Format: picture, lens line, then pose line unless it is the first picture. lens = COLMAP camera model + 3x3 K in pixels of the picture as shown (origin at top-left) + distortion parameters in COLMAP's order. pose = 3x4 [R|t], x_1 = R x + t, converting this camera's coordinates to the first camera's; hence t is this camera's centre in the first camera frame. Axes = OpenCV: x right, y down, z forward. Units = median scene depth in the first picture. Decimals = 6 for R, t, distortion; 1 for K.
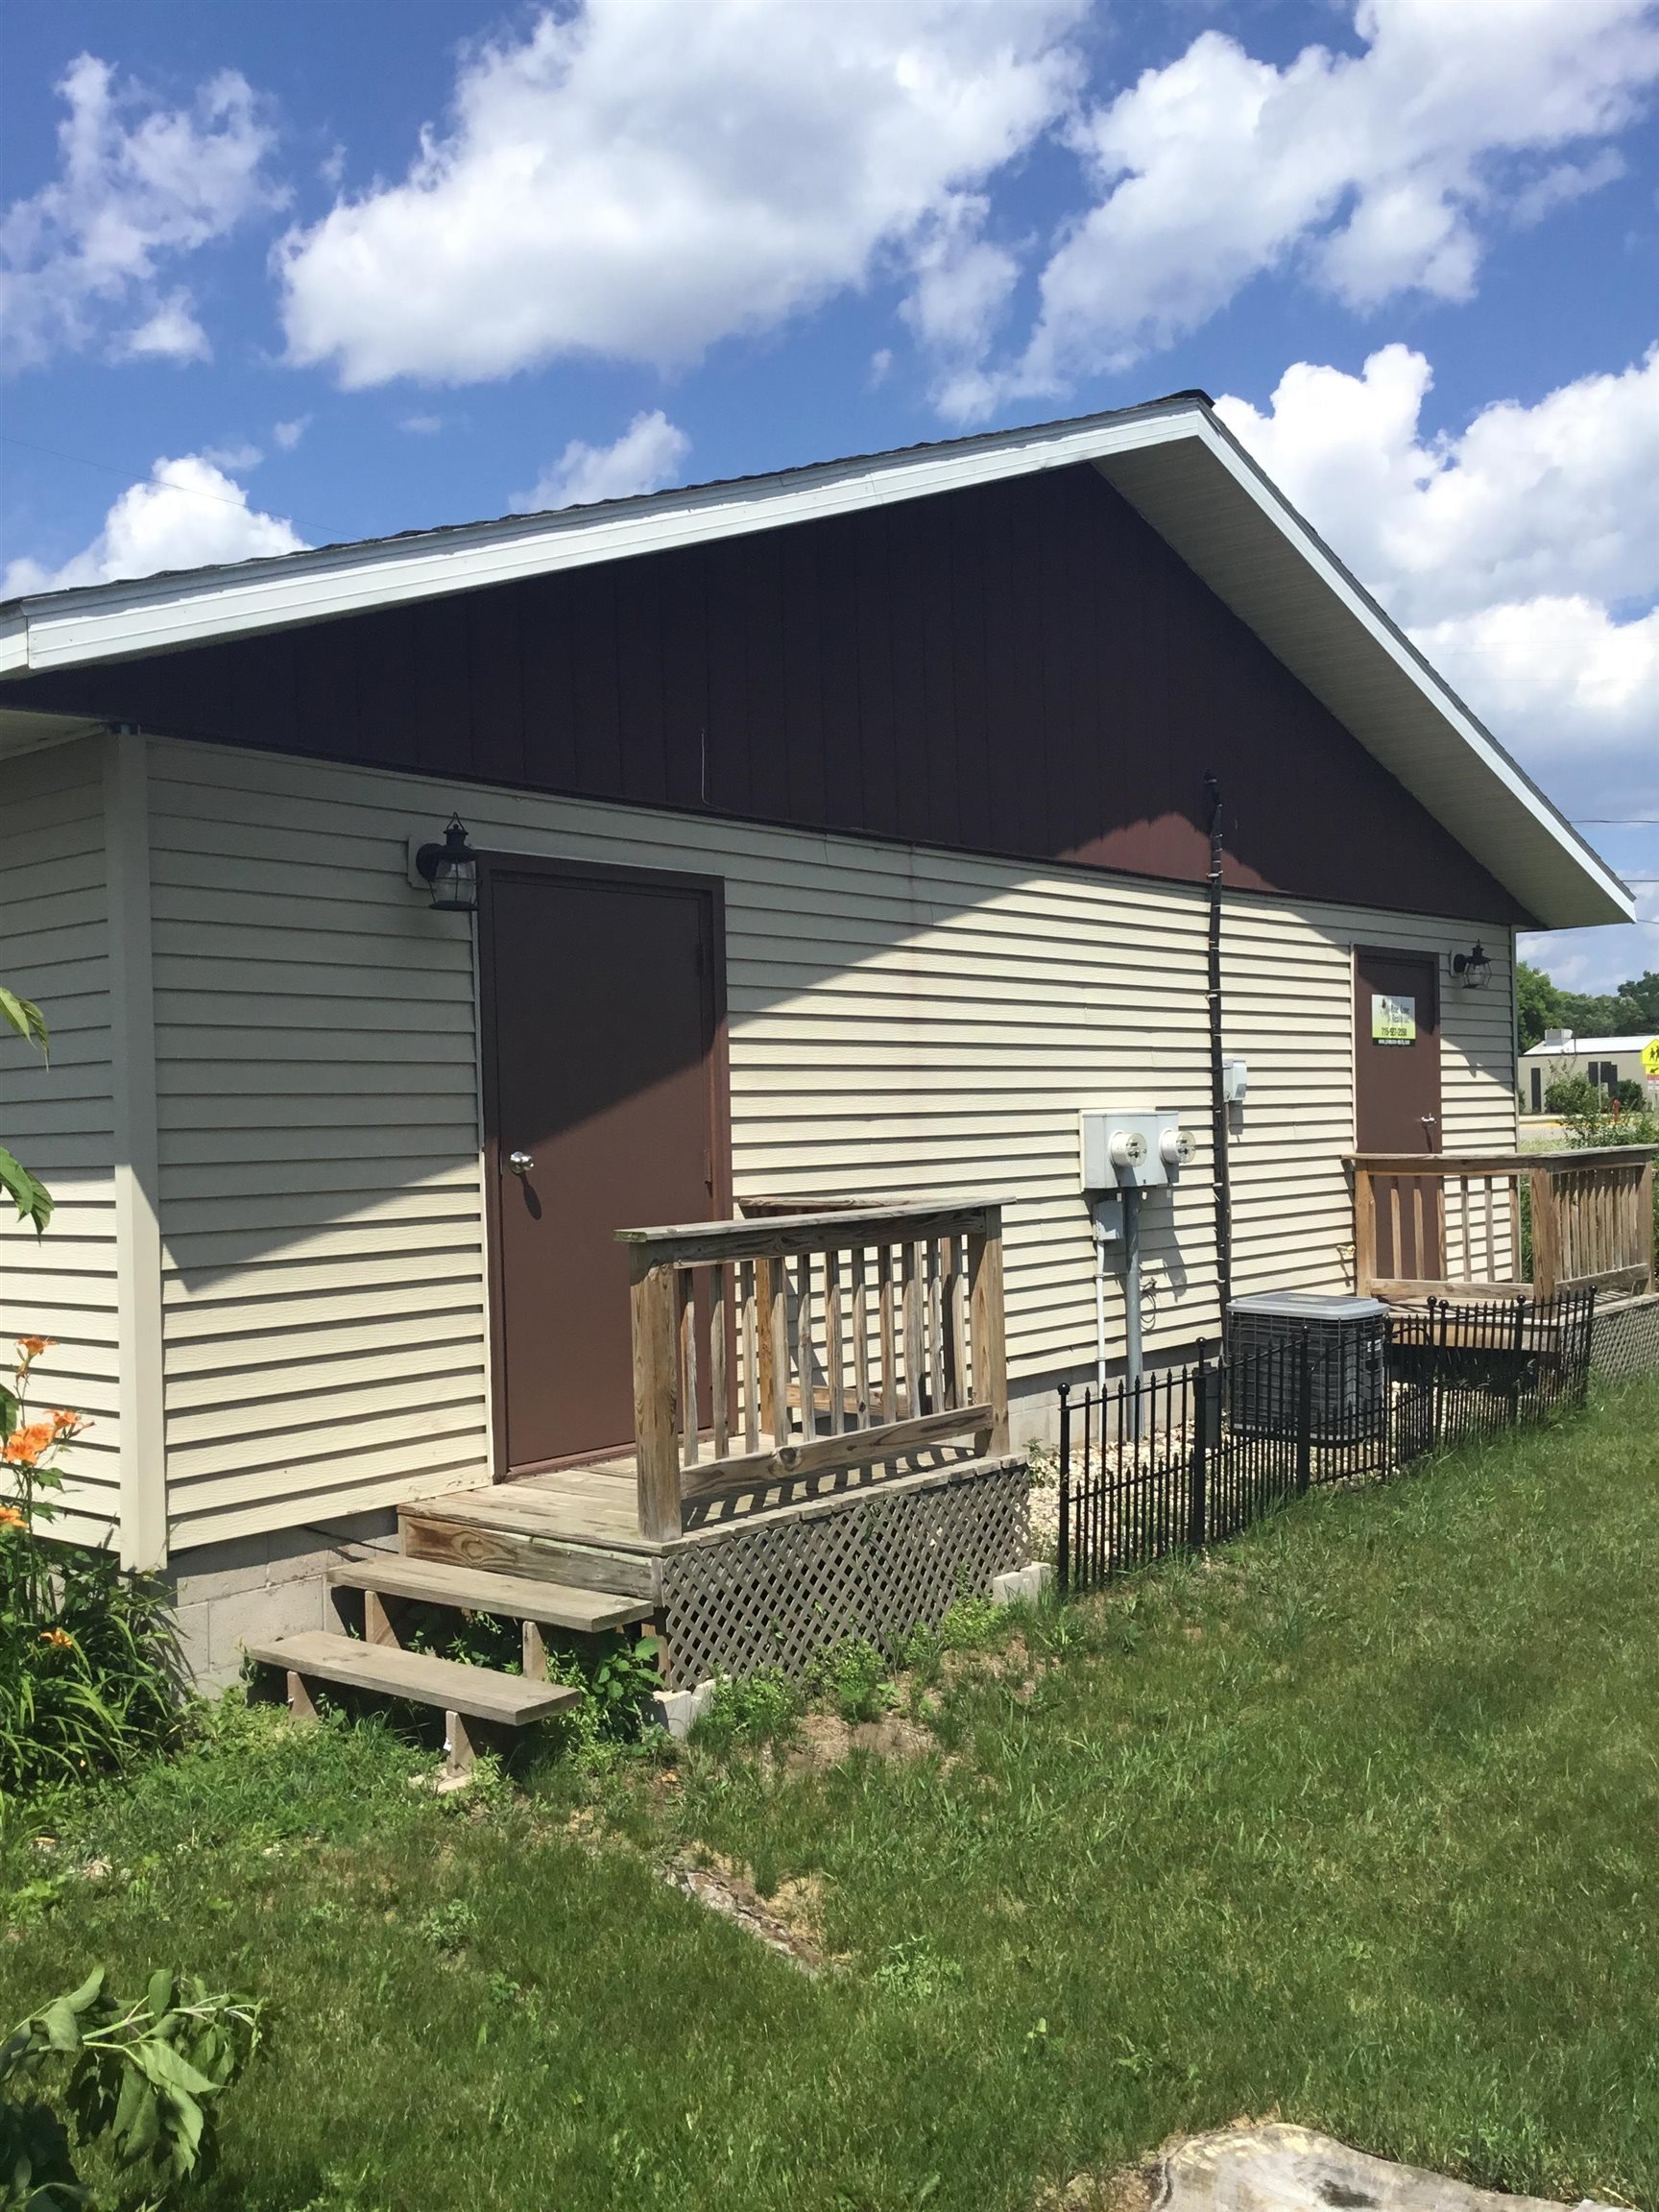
lens RADIAL K [[2001.3, 0, 820.8], [0, 2001.3, 1139.6], [0, 0, 1]] dist [0.099279, -0.176689]
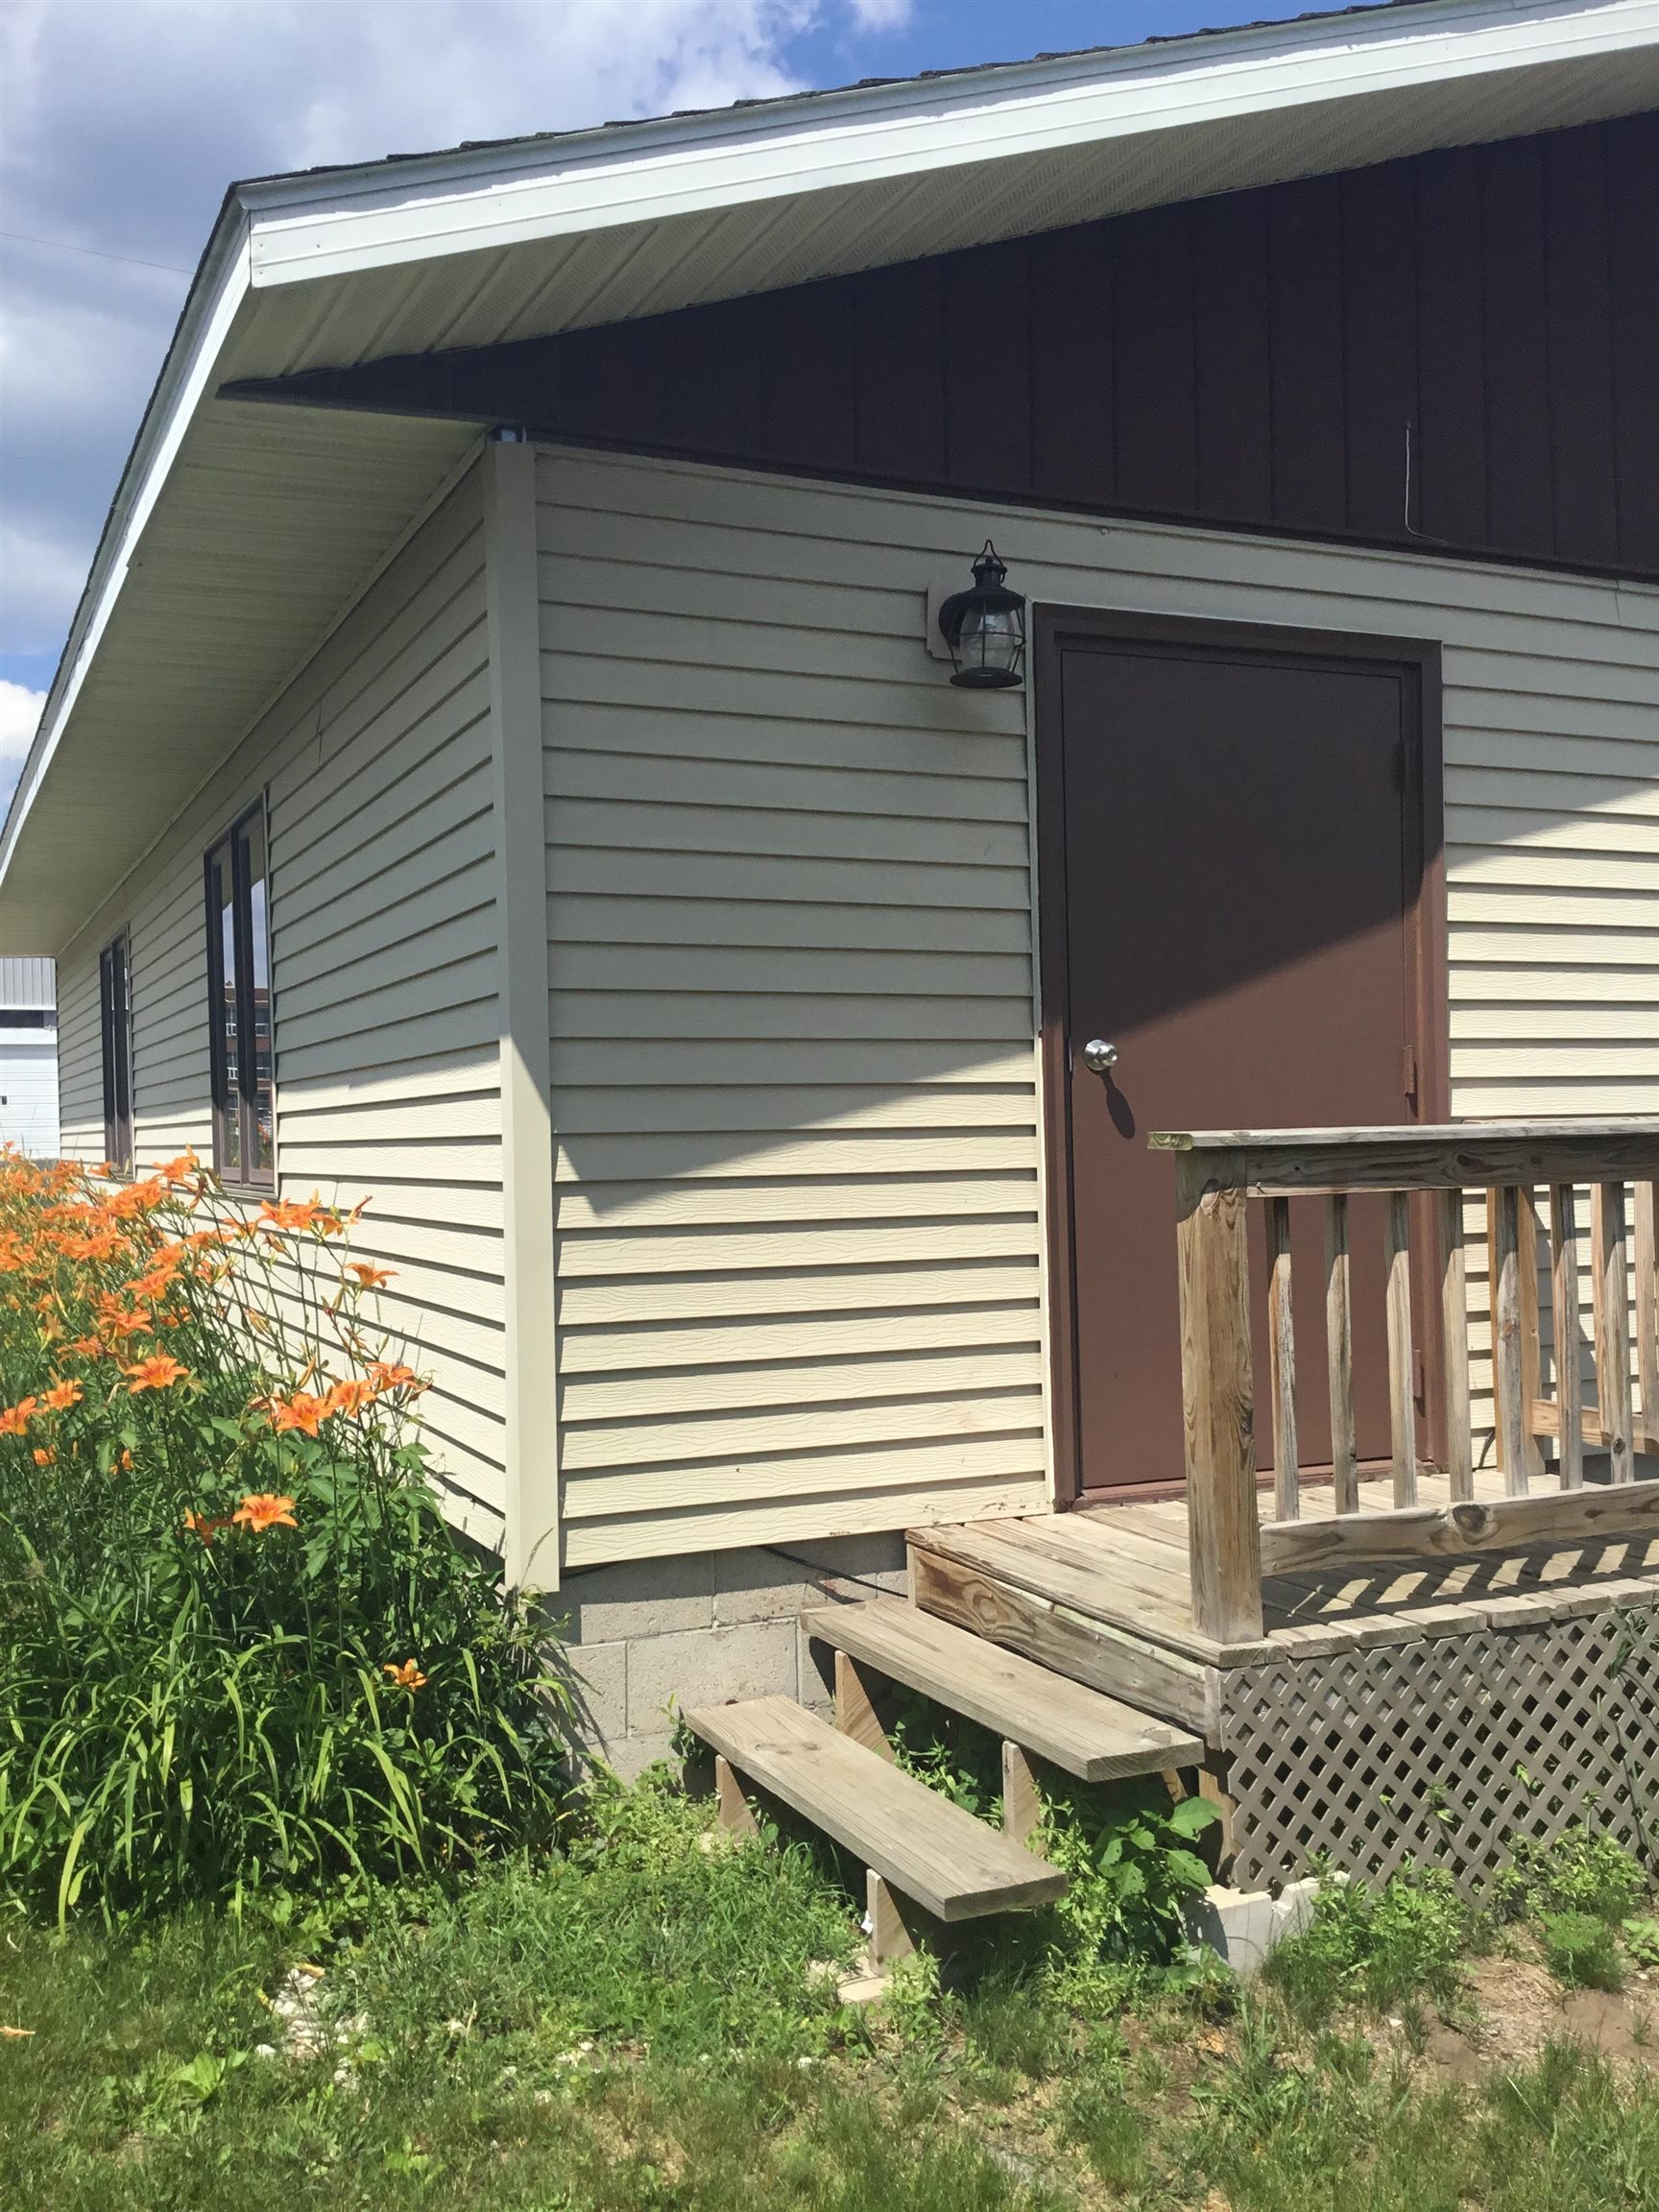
lens RADIAL K [[1998.7, 0, 793.1], [0, 1998.7, 1124.6], [0, 0, 1]] dist [0.102839, -0.223039]
pose [[0.903112, 0.008996, -0.429310, 0.061250], [-0.009168, 0.999957, 0.001668, 0.040836], [0.429307, 0.002430, 0.903156, 0.371736]]
